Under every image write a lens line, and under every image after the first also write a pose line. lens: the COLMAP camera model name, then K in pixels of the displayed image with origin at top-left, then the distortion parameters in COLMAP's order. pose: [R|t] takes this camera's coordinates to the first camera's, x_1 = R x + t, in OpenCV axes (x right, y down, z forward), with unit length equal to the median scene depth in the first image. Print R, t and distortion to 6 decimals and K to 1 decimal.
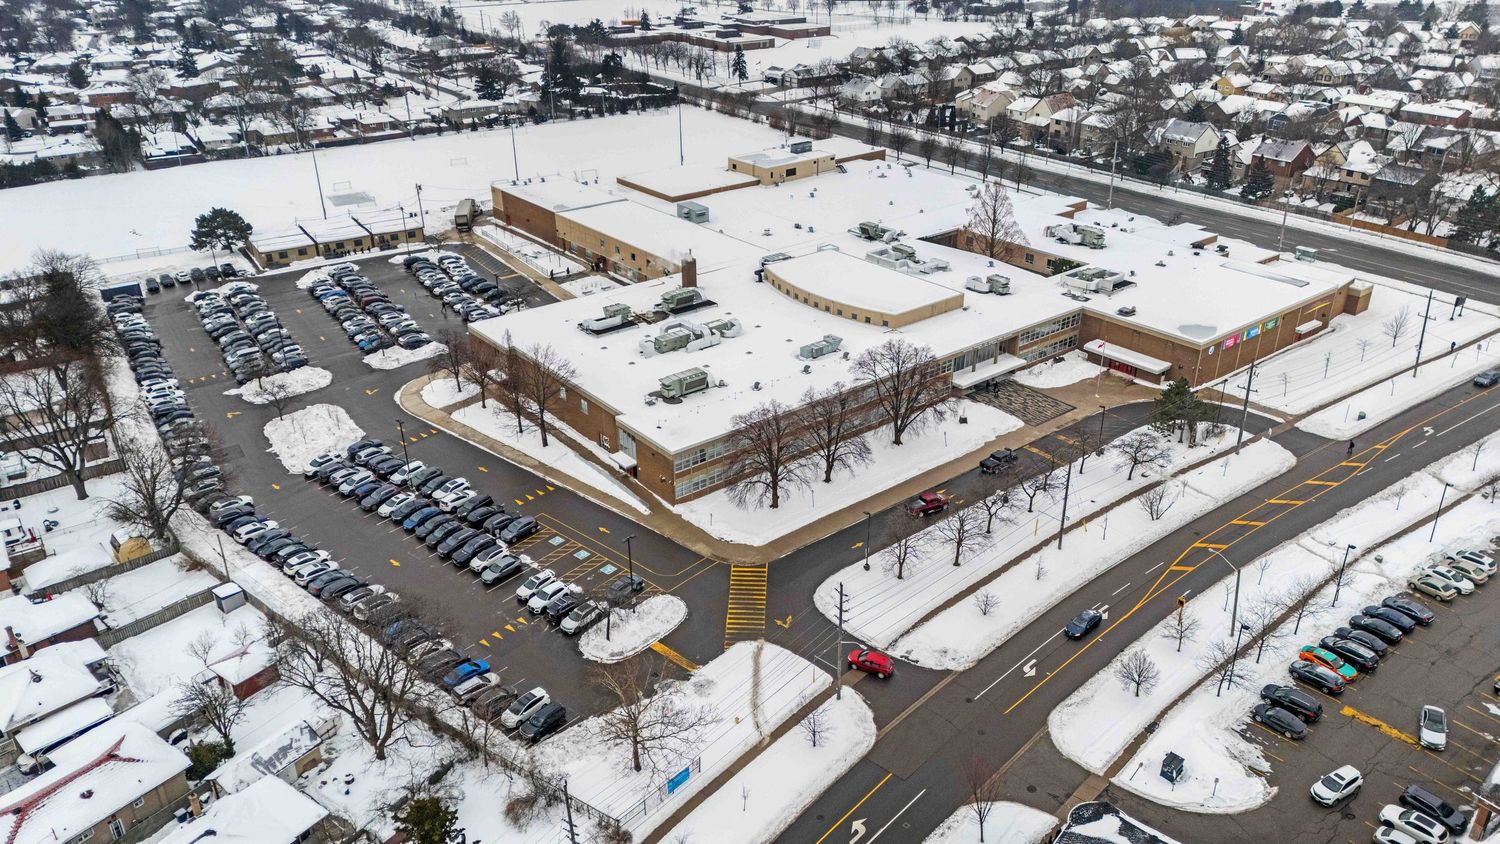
lens RADIAL K [[1089.7, 0, 737.8], [0, 1089.7, 421.1], [0, 0, 1]] dist [0.074092, -0.067834]
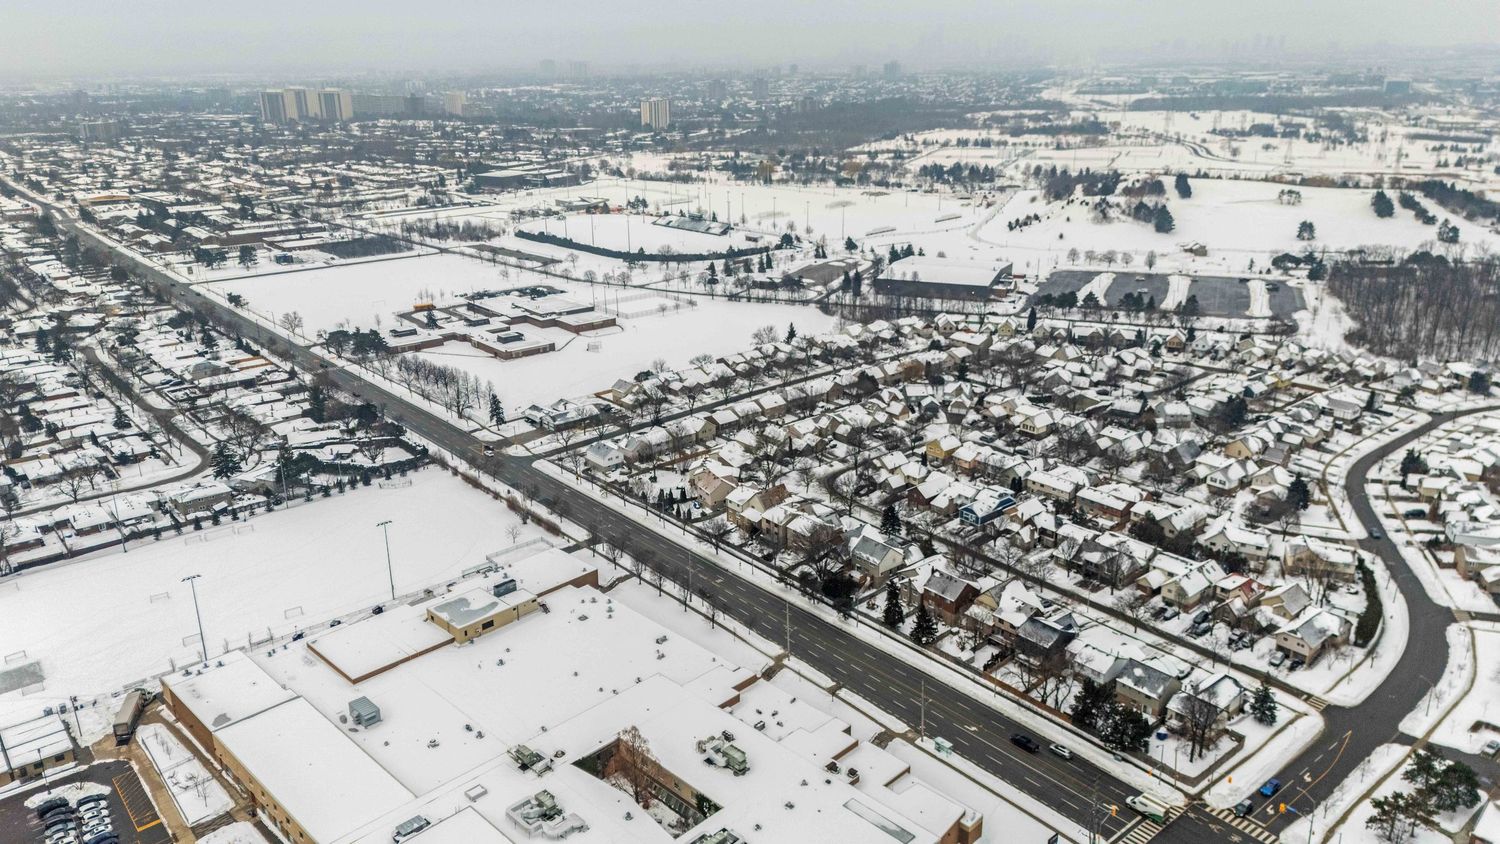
lens RADIAL K [[1089.7, 0, 752.1], [0, 1089.7, 415.0], [0, 0, 1]] dist [0.074092, -0.067834]
pose [[0.992571, -0.045711, 0.112756, 0.180312], [0.058156, 0.992264, -0.109680, -0.286820], [-0.106870, 0.115423, 0.987551, -0.044866]]
